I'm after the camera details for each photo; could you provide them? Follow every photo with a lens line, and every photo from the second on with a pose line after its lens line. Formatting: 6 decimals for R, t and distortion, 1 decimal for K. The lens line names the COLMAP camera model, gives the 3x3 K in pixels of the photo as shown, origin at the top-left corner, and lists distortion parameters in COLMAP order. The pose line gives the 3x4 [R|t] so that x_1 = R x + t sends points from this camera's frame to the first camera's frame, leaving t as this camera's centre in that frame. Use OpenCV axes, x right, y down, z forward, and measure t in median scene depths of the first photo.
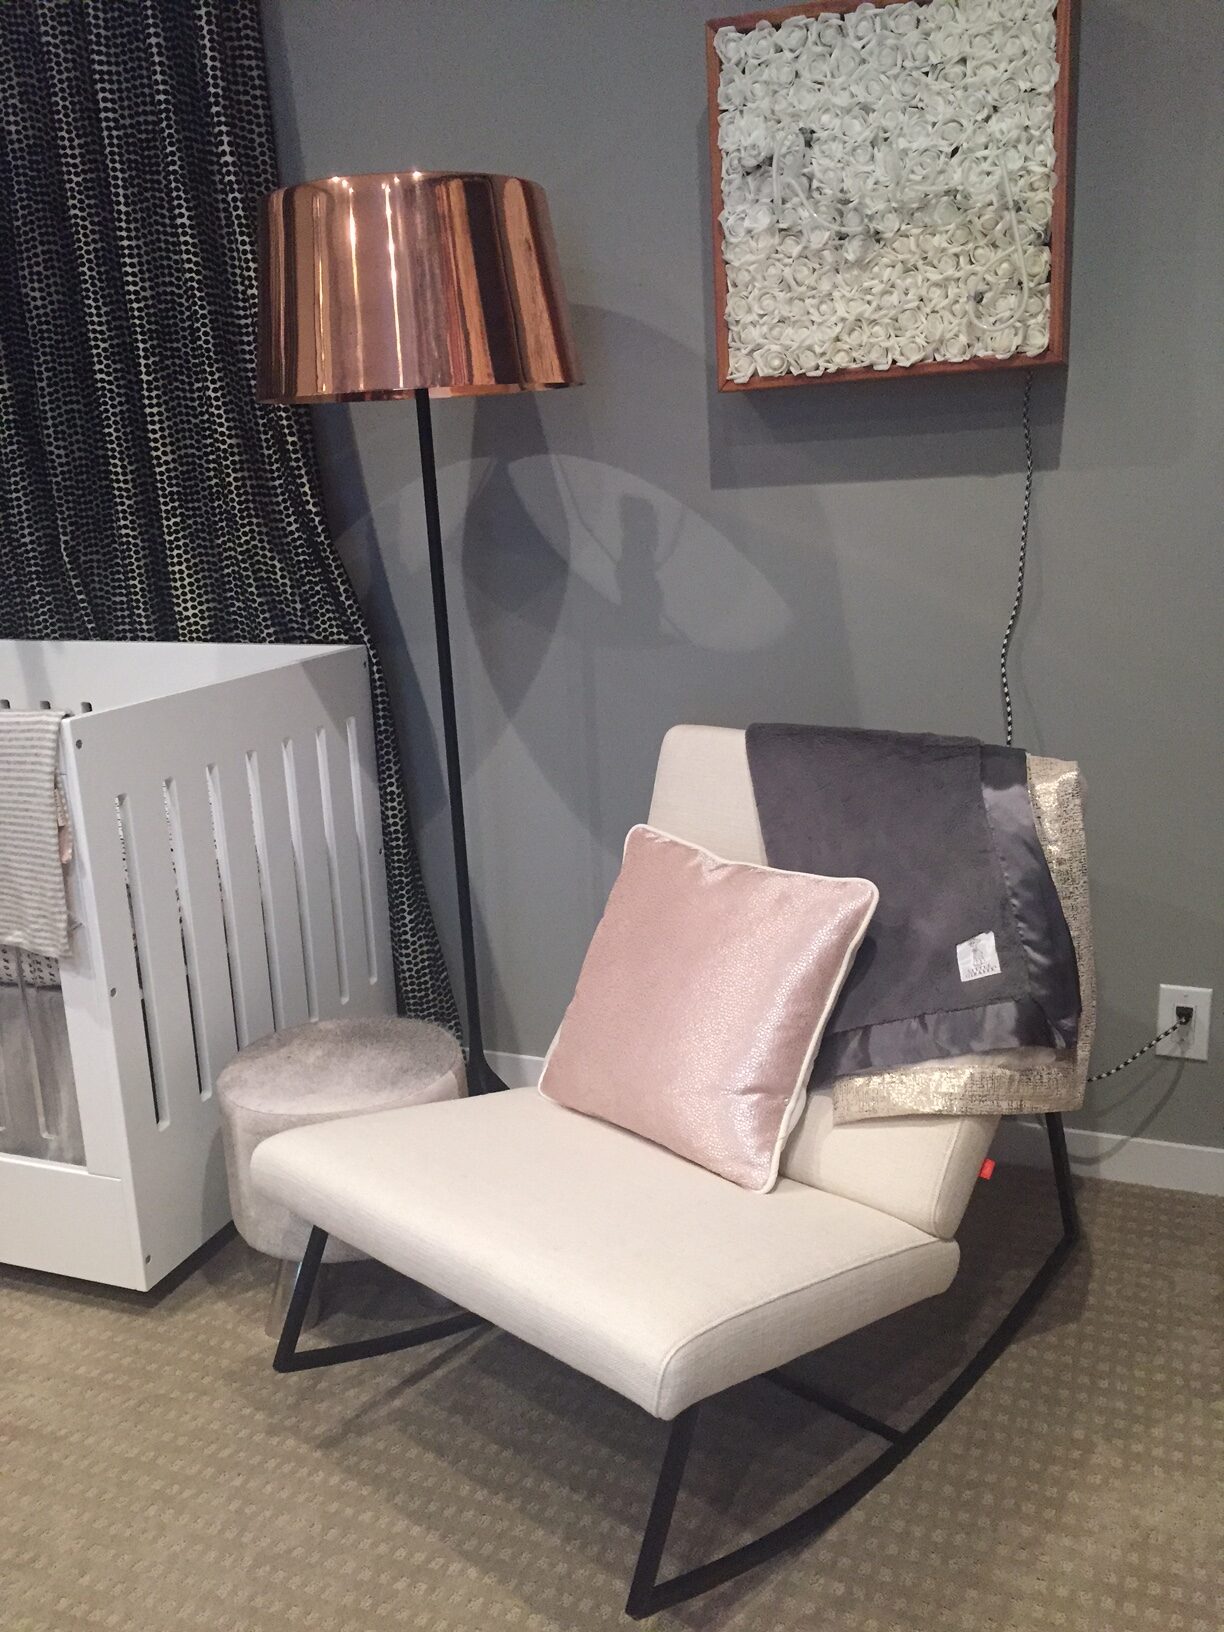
lens RADIAL K [[1389.7, 0, 611.9], [0, 1389.7, 836.2], [0, 0, 1]] dist [0.085761, -0.111812]
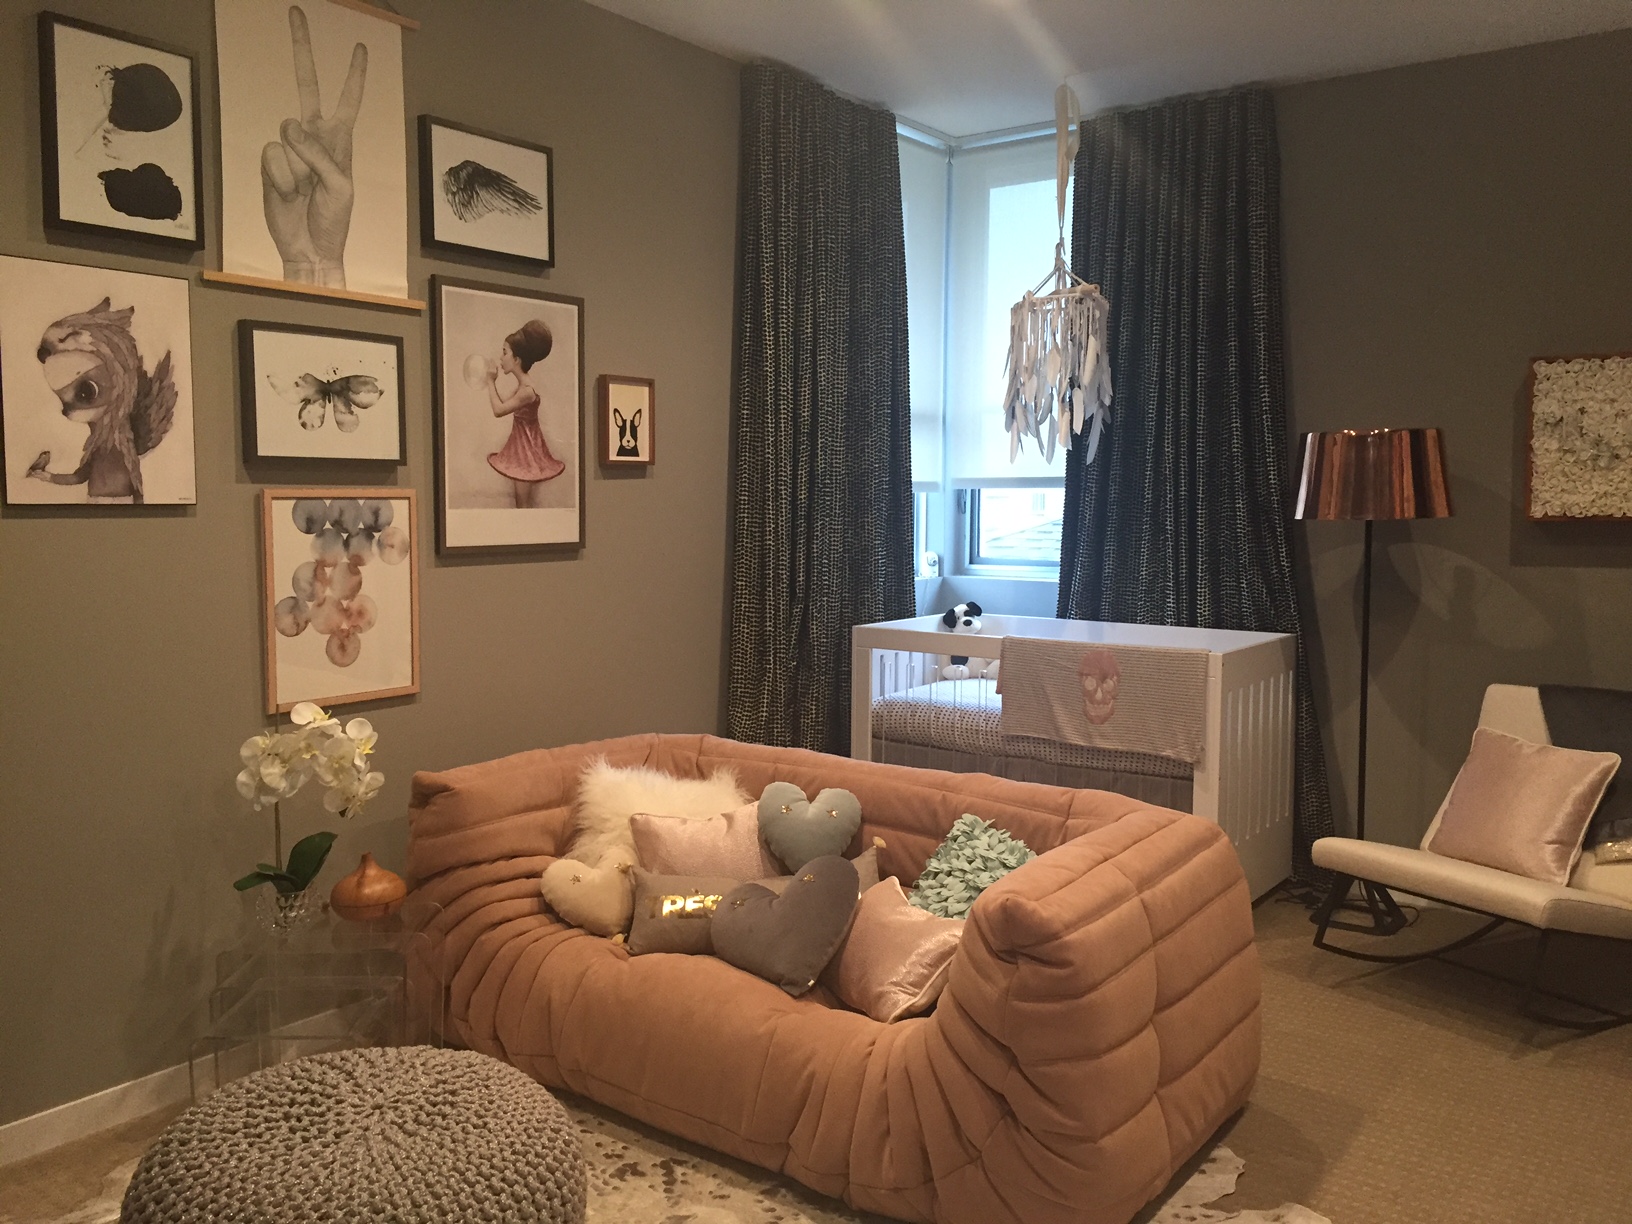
lens RADIAL K [[1389.7, 0, 827.1], [0, 1389.7, 614.8], [0, 0, 1]] dist [0.085761, -0.111812]
pose [[0.964600, 0.065200, -0.255529, -0.370464], [-0.107196, 0.982234, -0.154031, 0.238430], [0.240947, 0.175970, 0.954452, -1.172168]]
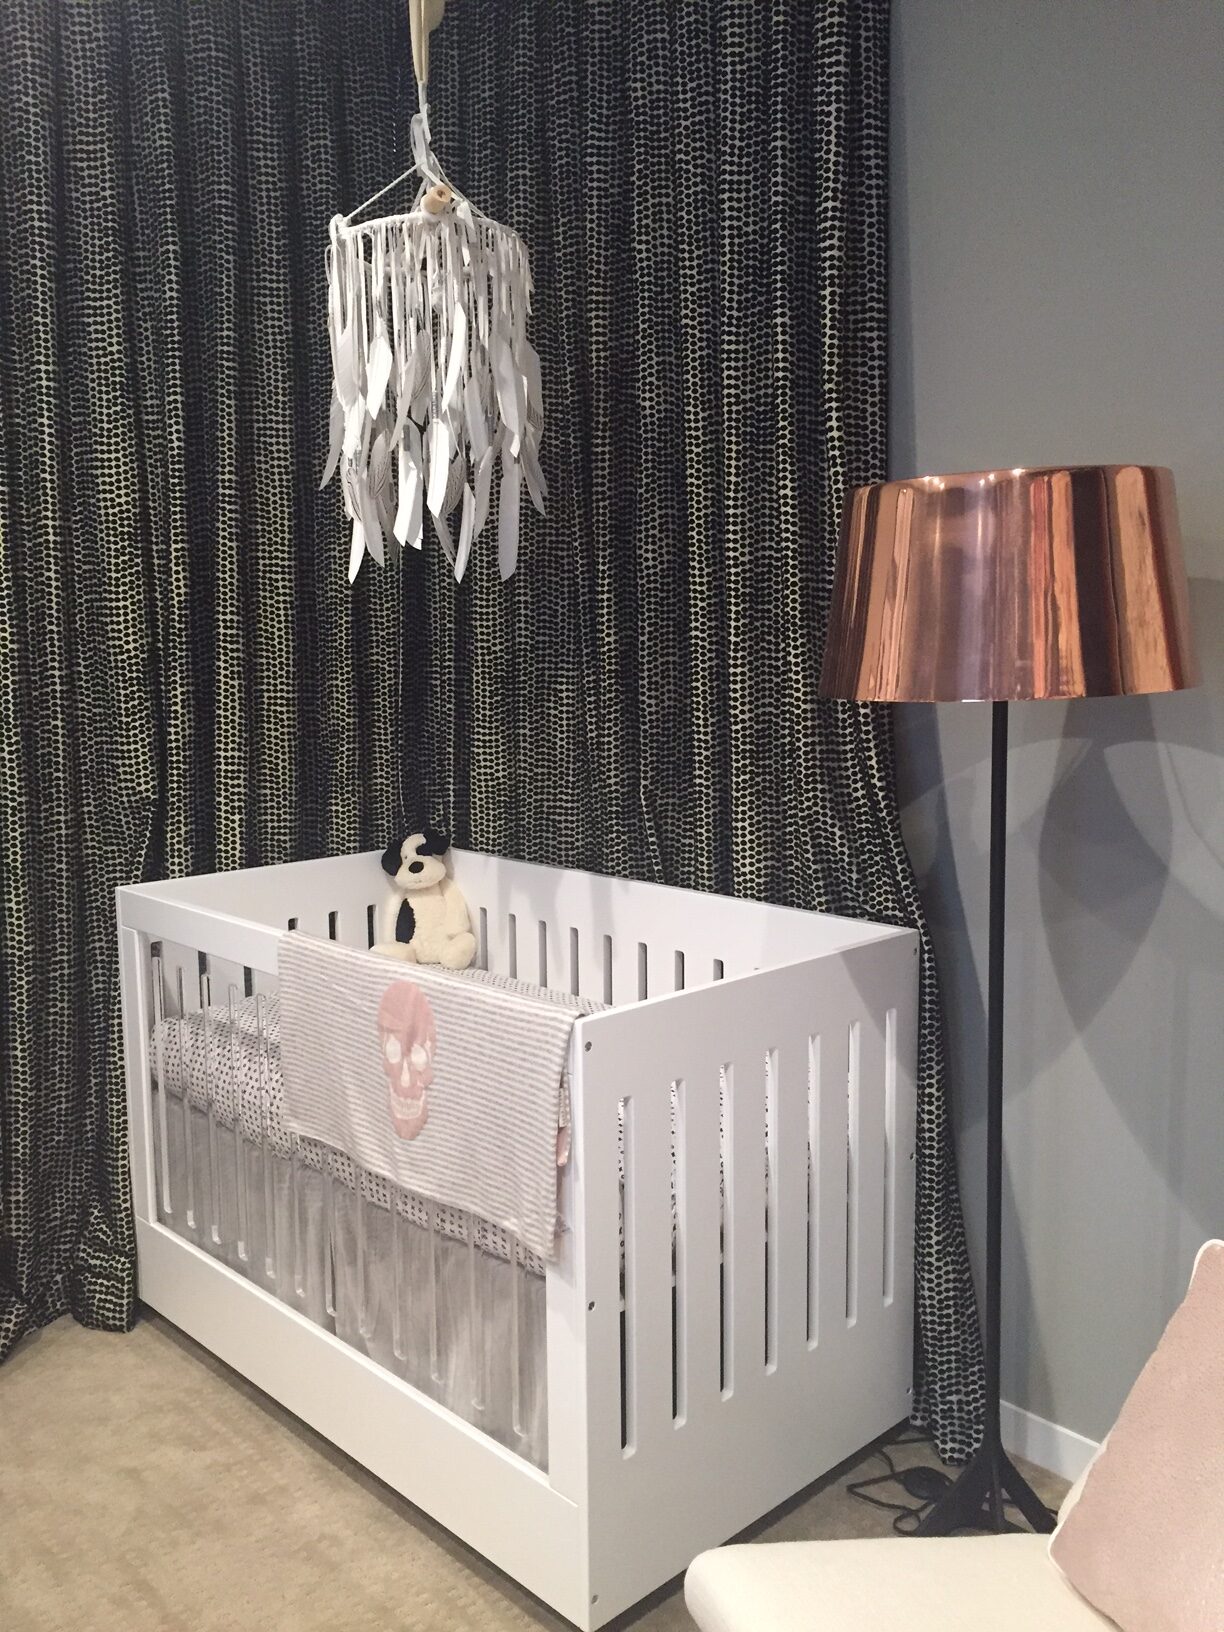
lens RADIAL K [[1389.7, 0, 605.7], [0, 1389.7, 826.4], [0, 0, 1]] dist [0.085761, -0.111812]
pose [[0.899744, 0.088547, -0.427341, 0.027823], [-0.132836, 0.988304, -0.074899, -0.129709], [0.415711, 0.124156, 0.900983, 0.101442]]
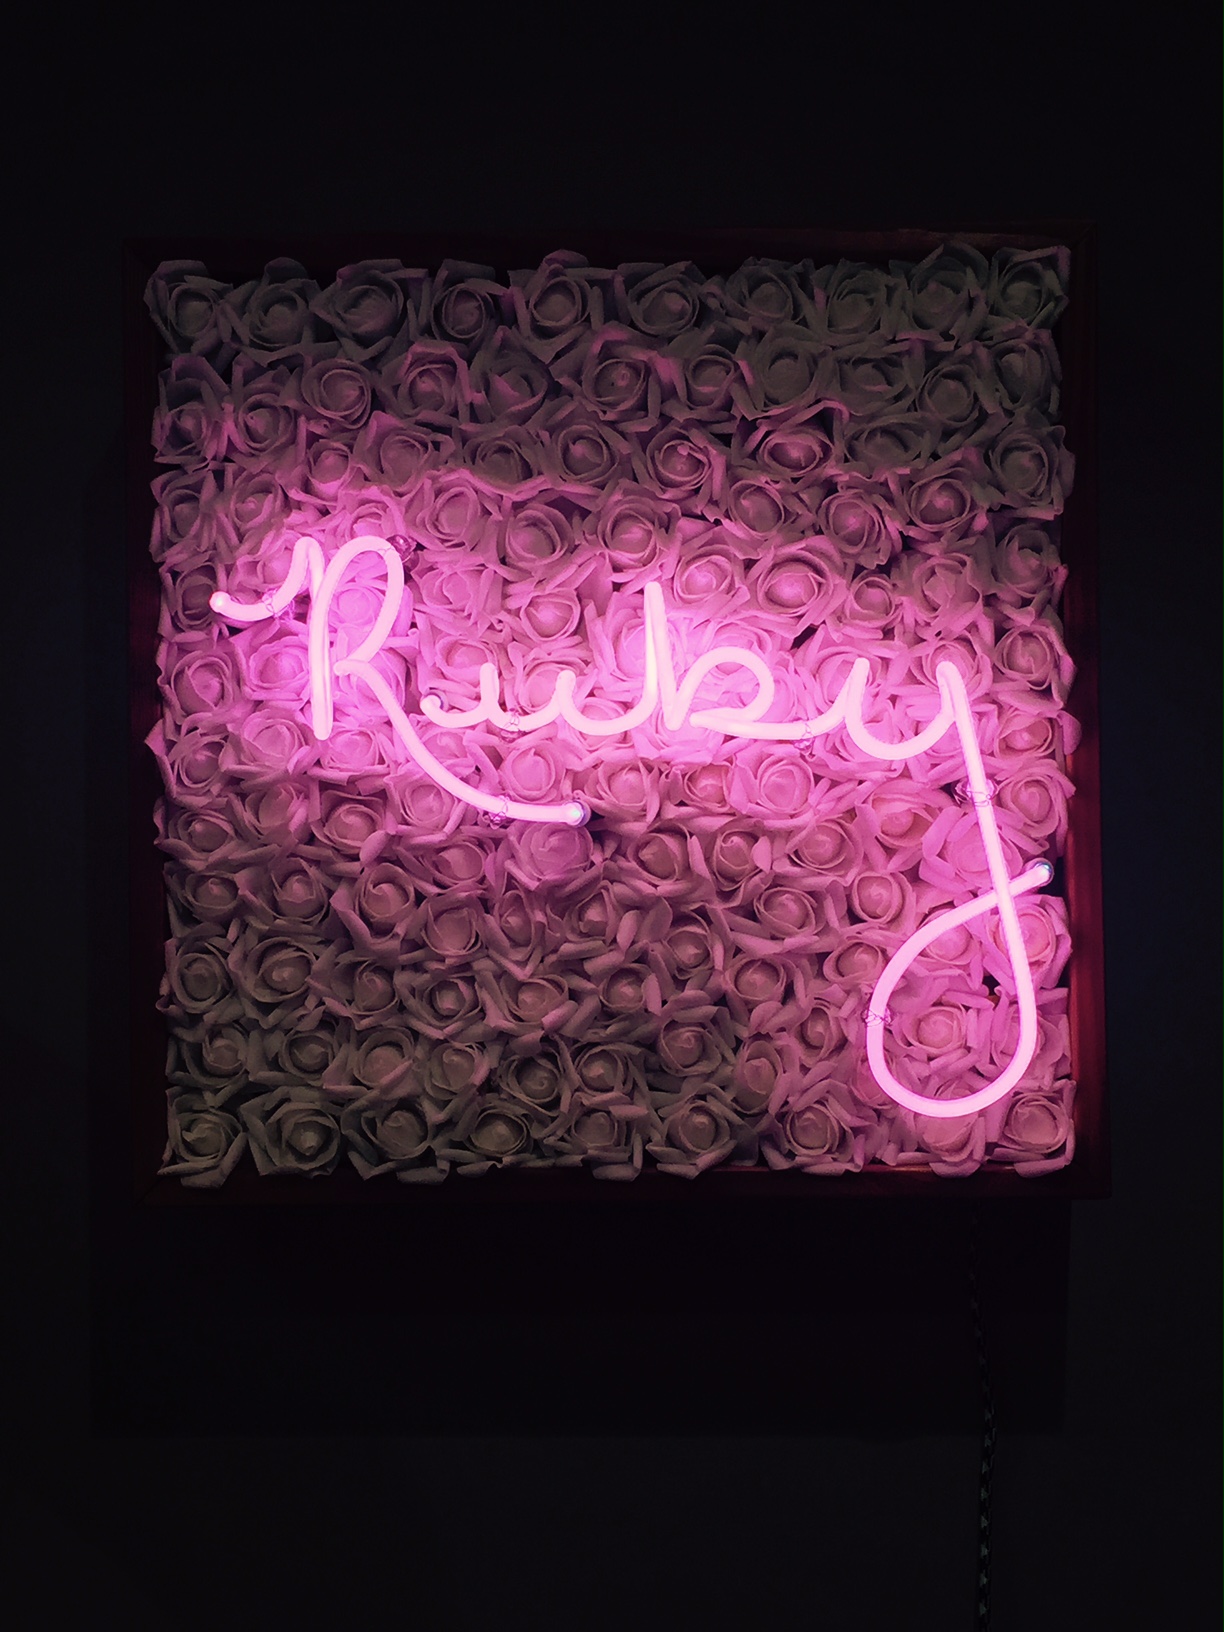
lens RADIAL K [[2291.1, 0, 611.1], [0, 2291.1, 814.7], [0, 0, 1]] dist [0.078132, 0.000000]
pose [[0.950187, 0.051050, 0.307471, 0.011055], [0.042935, 0.955652, -0.291352, -0.246479], [-0.308708, 0.290041, 0.905856, 0.446289]]
